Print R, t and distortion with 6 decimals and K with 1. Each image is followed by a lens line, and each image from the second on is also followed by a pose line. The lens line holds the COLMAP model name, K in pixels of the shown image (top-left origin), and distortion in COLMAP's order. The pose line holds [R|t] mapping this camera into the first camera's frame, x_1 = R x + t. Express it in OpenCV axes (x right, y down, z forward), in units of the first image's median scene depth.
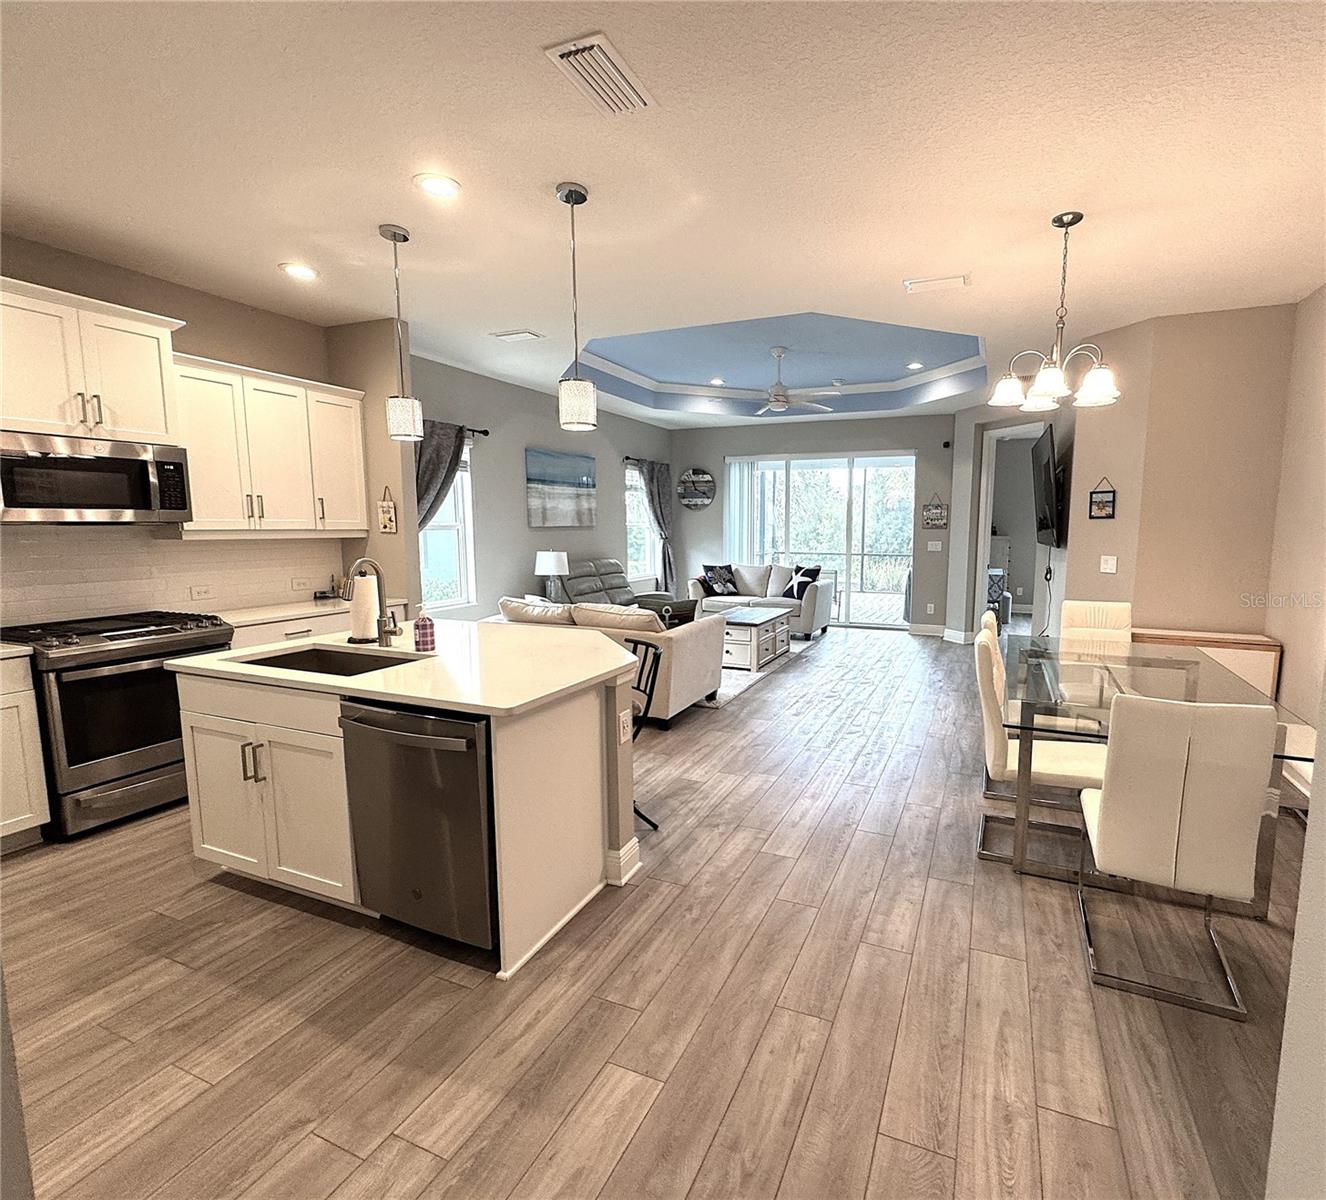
lens RADIAL K [[644.2, 0, 736.3], [0, 644.2, 598.8], [0, 0, 1]] dist [0.000332, -0.000264]
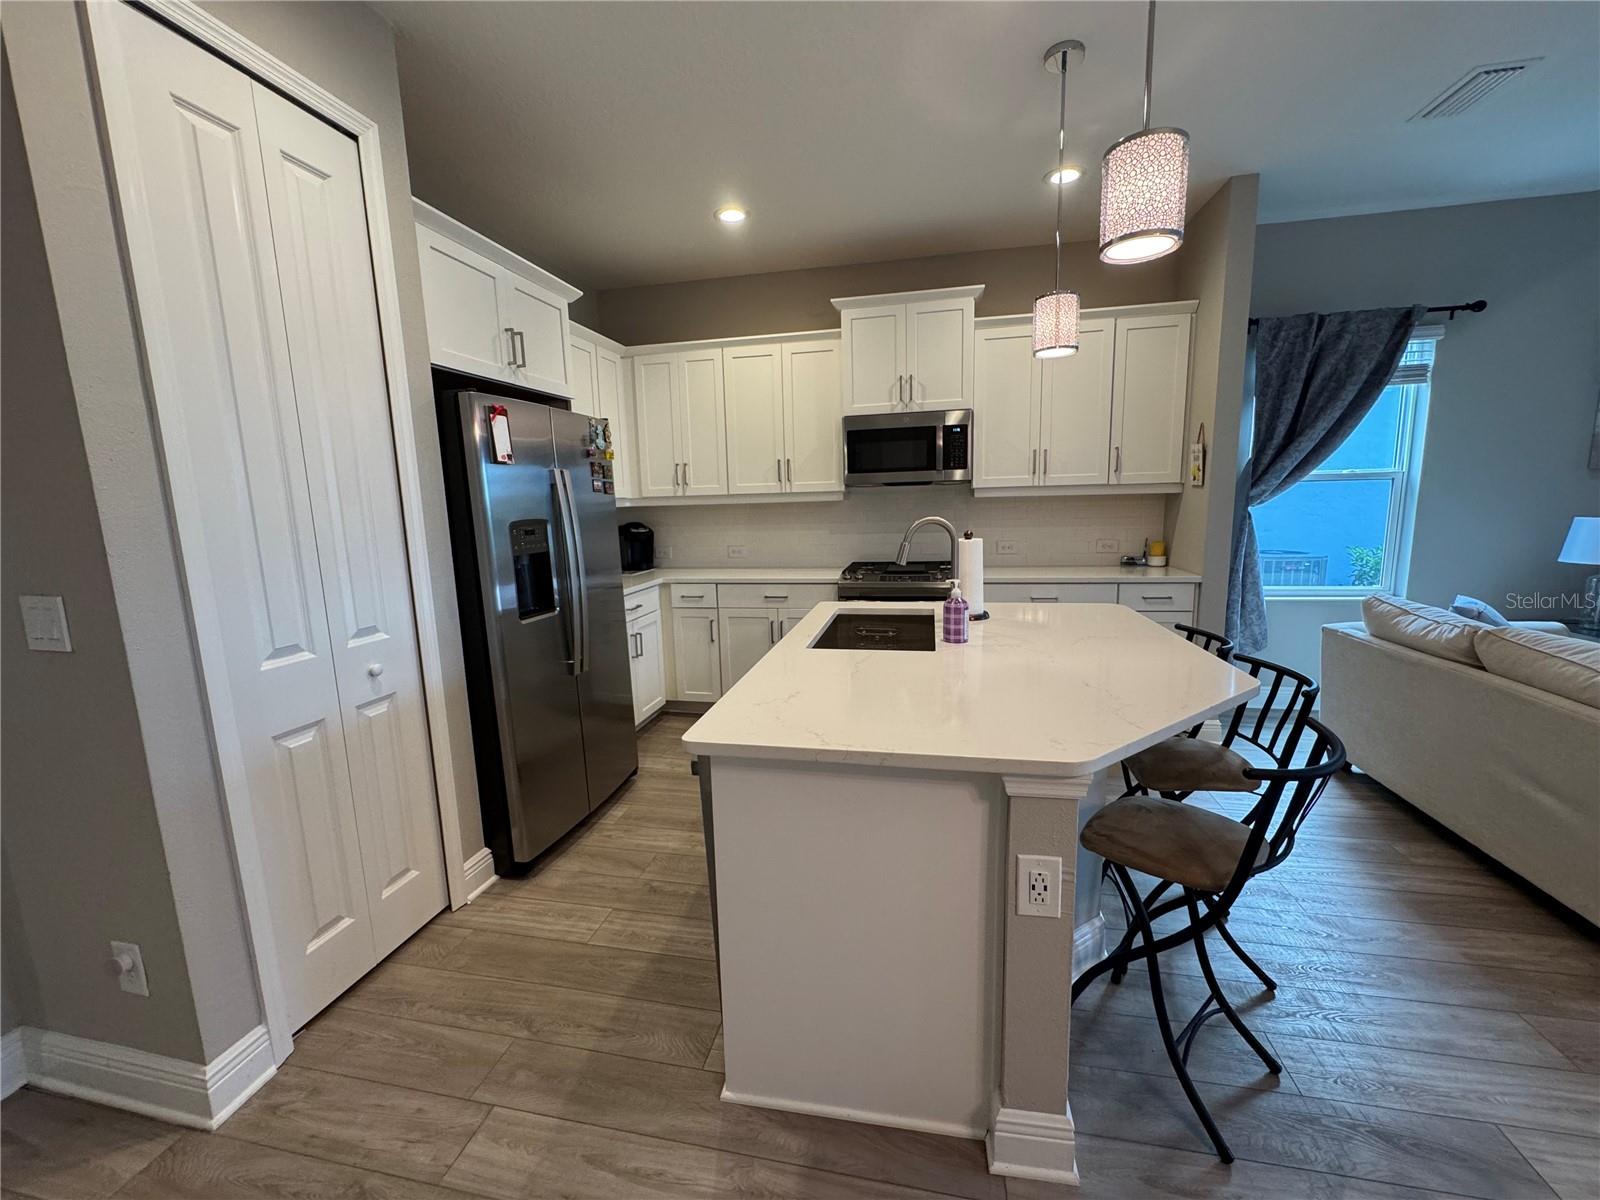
lens RADIAL K [[640.6, 0, 798.8], [0, 640.6, 598.3], [0, 0, 1]] dist [-0.003120, -0.000212]
pose [[0.171764, 0.146203, -0.974229, 0.115833], [-0.085278, 0.987421, 0.133148, -0.029999], [0.981440, 0.060211, 0.182071, 0.379263]]
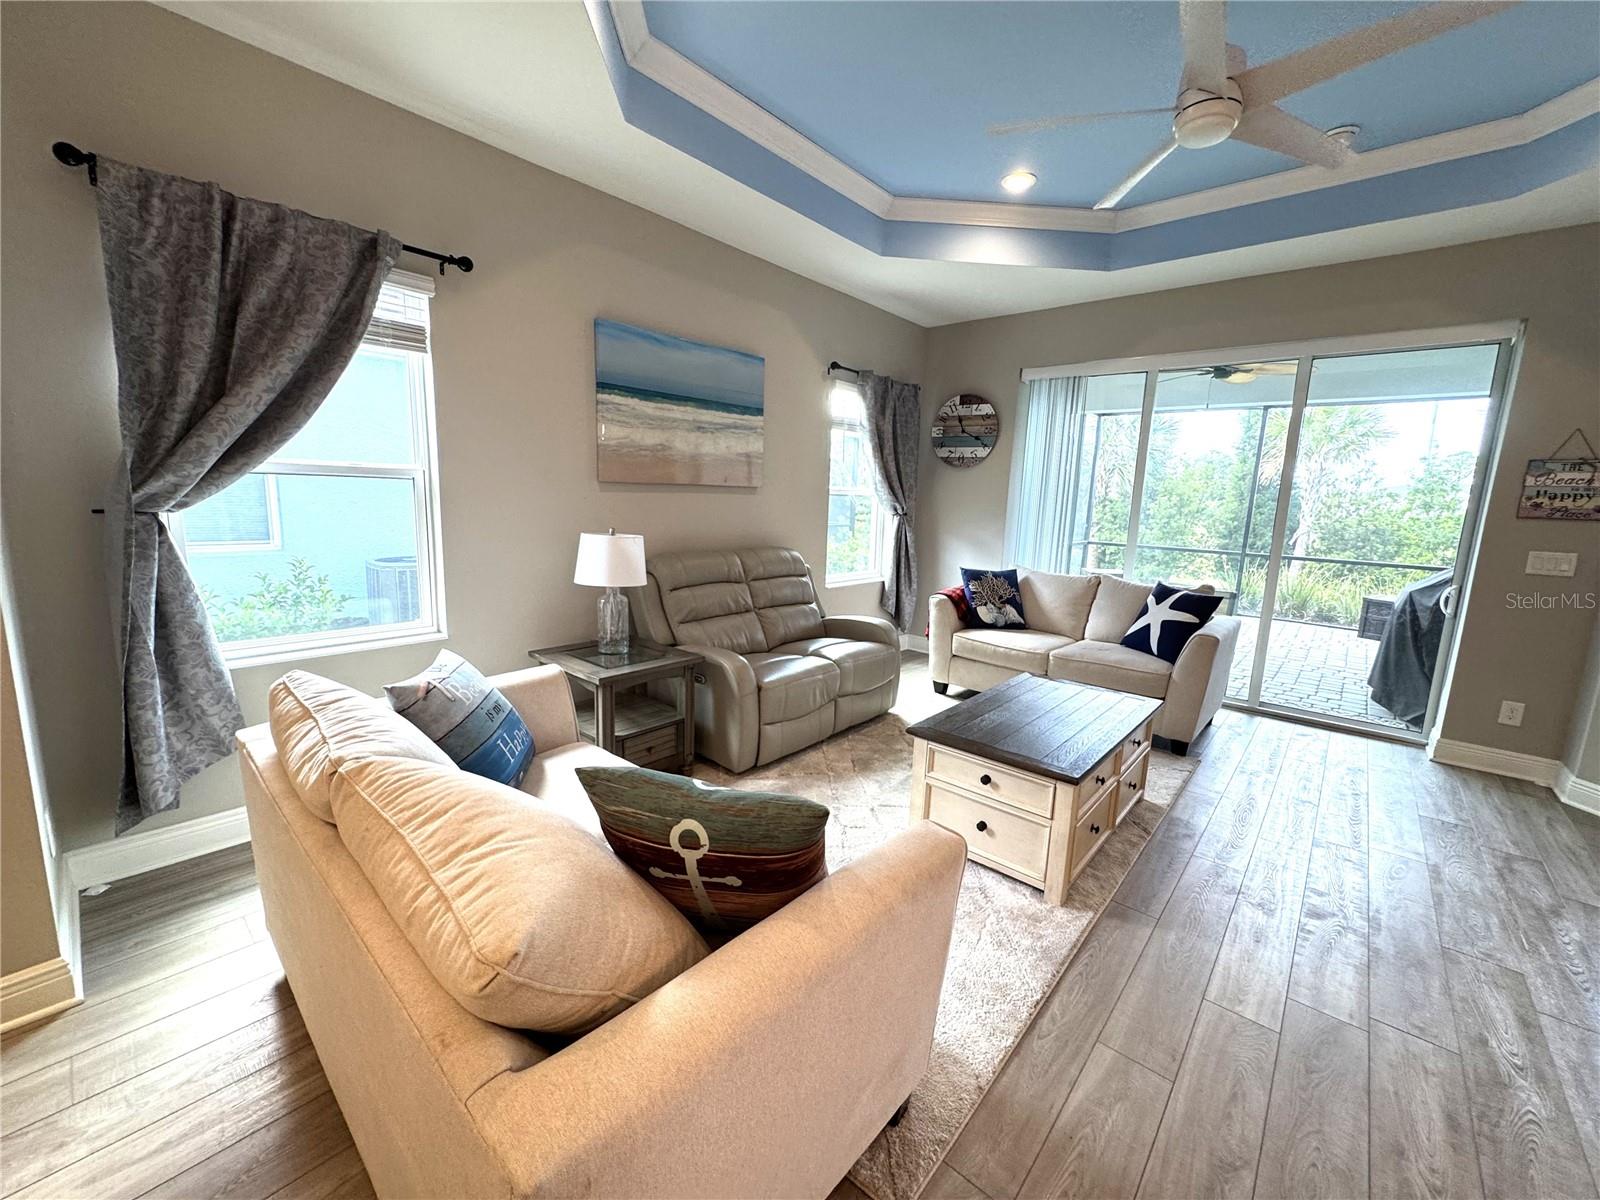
lens RADIAL K [[639.6, 0, 800.0], [0, 639.6, 599.0], [0, 0, 1]] dist [-0.000561, -0.000050]
pose [[0.941623, 0.085276, -0.325690, -0.004246], [-0.071828, 0.996002, 0.053117, -0.077543], [0.328918, -0.026623, 0.943983, 0.772014]]
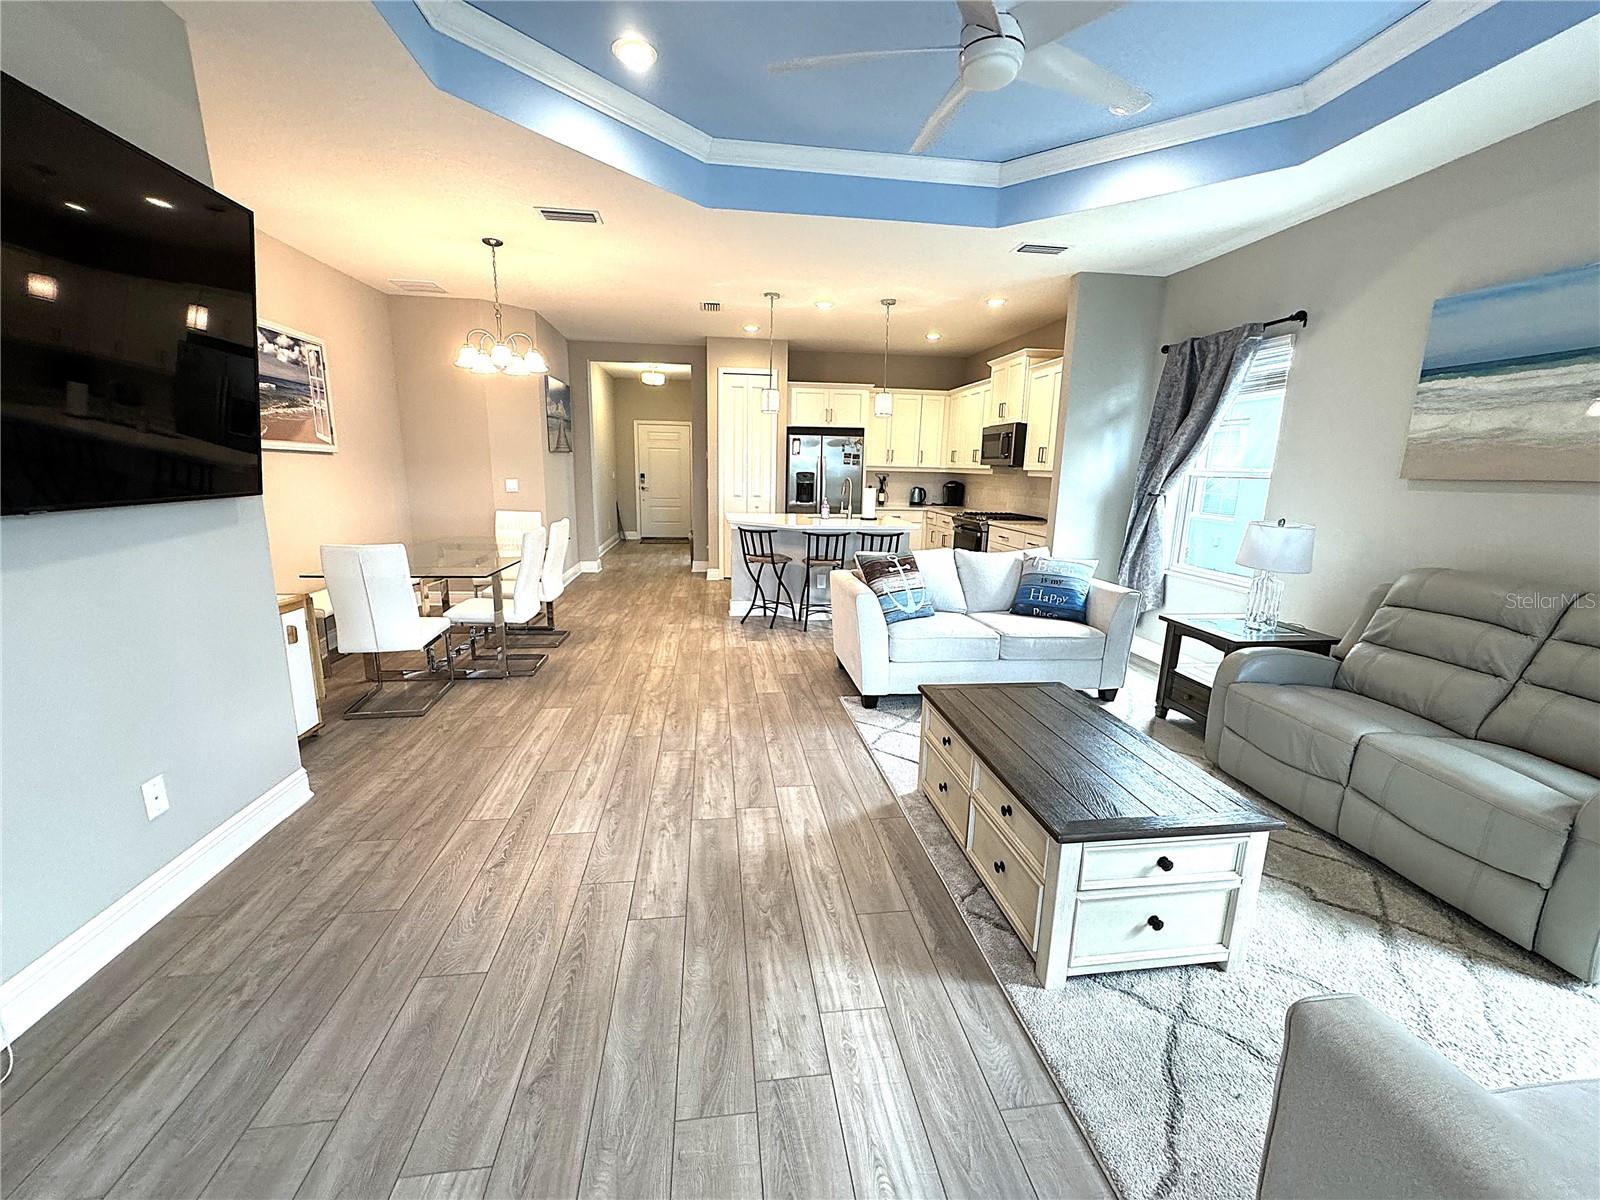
lens RADIAL K [[640.6, 0, 798.8], [0, 640.6, 598.3], [0, 0, 1]] dist [-0.003120, -0.000212]
pose [[-0.871611, 0.080607, -0.483526, 0.389276], [-0.079215, 0.950262, 0.301210, -0.179431], [0.483756, 0.300840, -0.821873, 1.599966]]
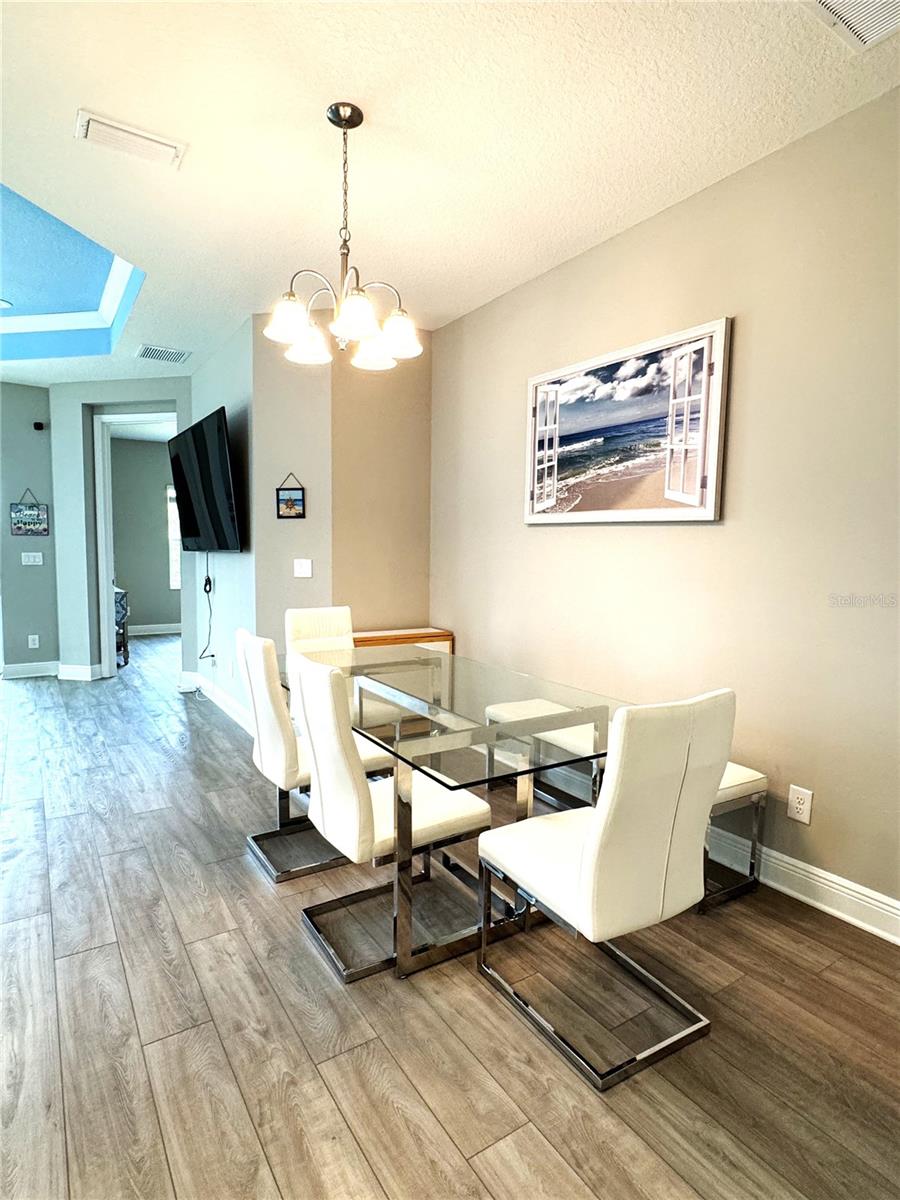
lens RADIAL K [[638.0, 0, 445.0], [0, 638.0, 611.5], [0, 0, 1]] dist [-0.007948, -0.000093]
pose [[0.573363, -0.071418, 0.816183, -0.049332], [0.082919, 0.996137, 0.028914, -0.001287], [-0.815095, 0.051099, 0.577069, 0.285867]]
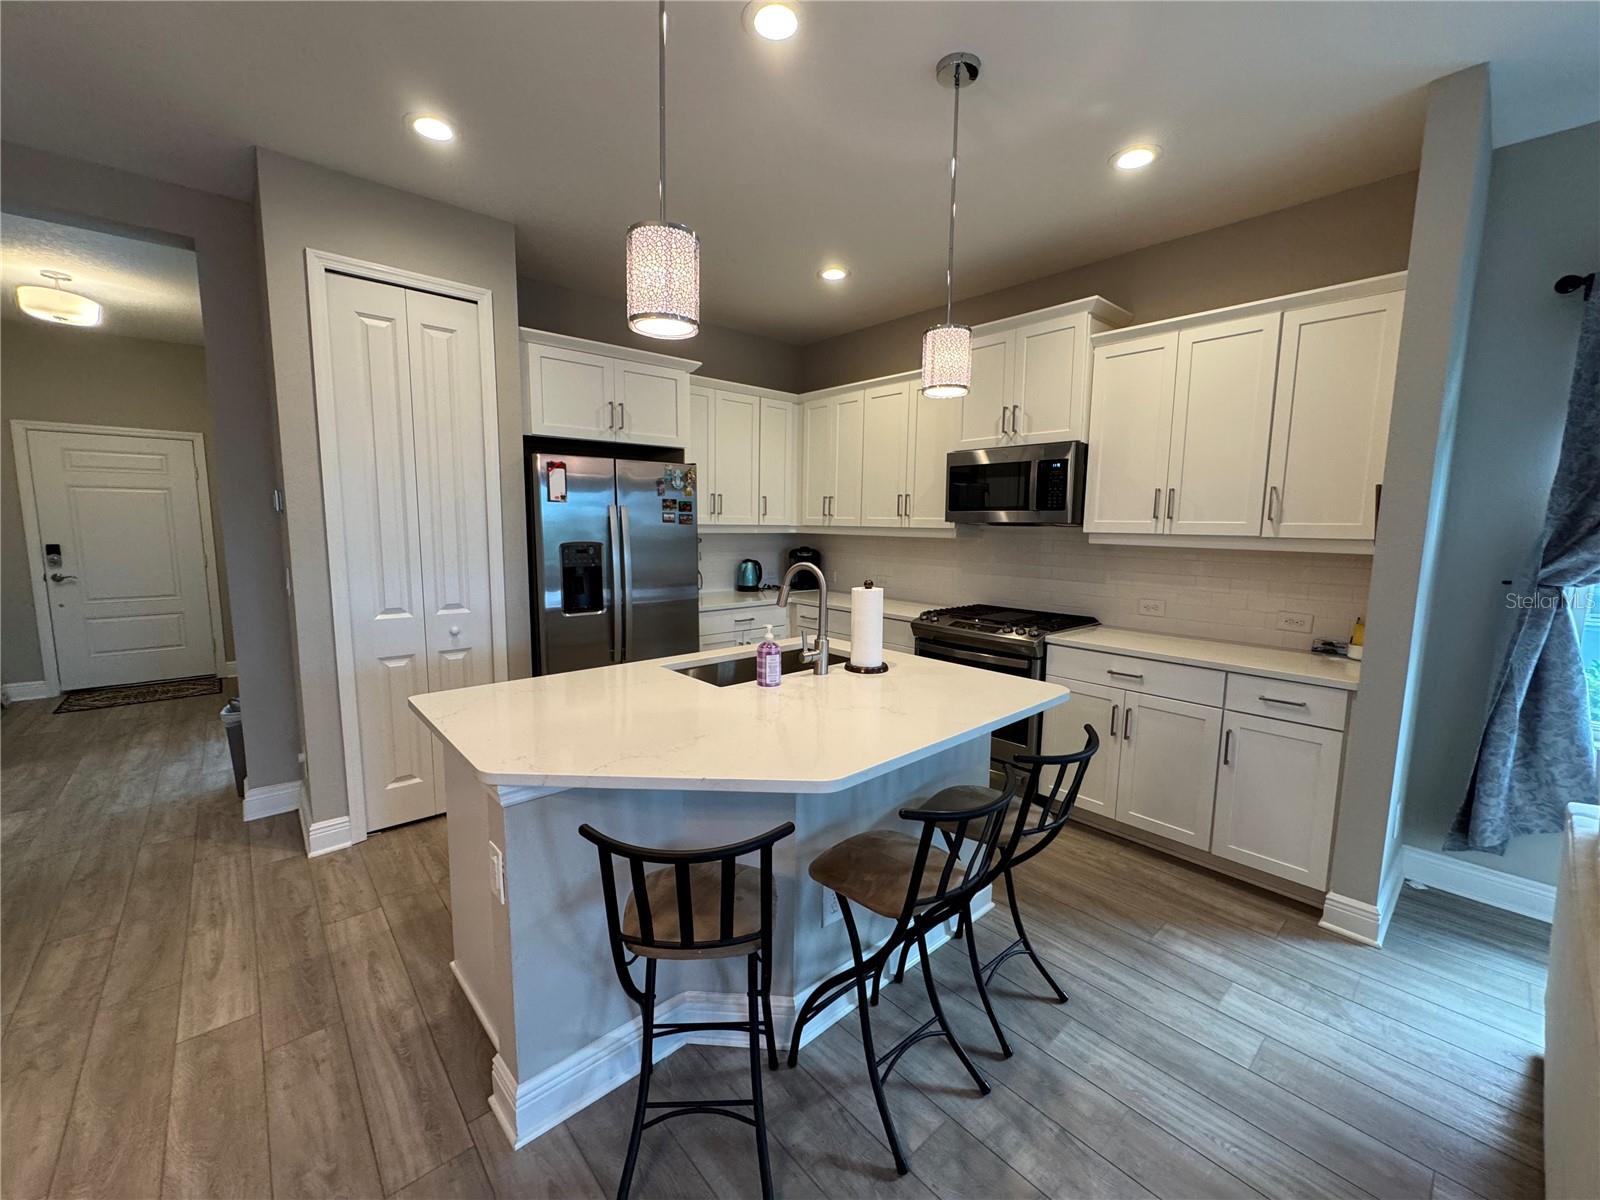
lens RADIAL K [[639.6, 0, 800.0], [0, 639.6, 599.0], [0, 0, 1]] dist [-0.000561, -0.000050]
pose [[-0.446555, 0.102087, -0.888913, 0.097215], [-0.116513, 0.978376, 0.170893, -0.087249], [0.887138, 0.179883, -0.425004, 0.747576]]
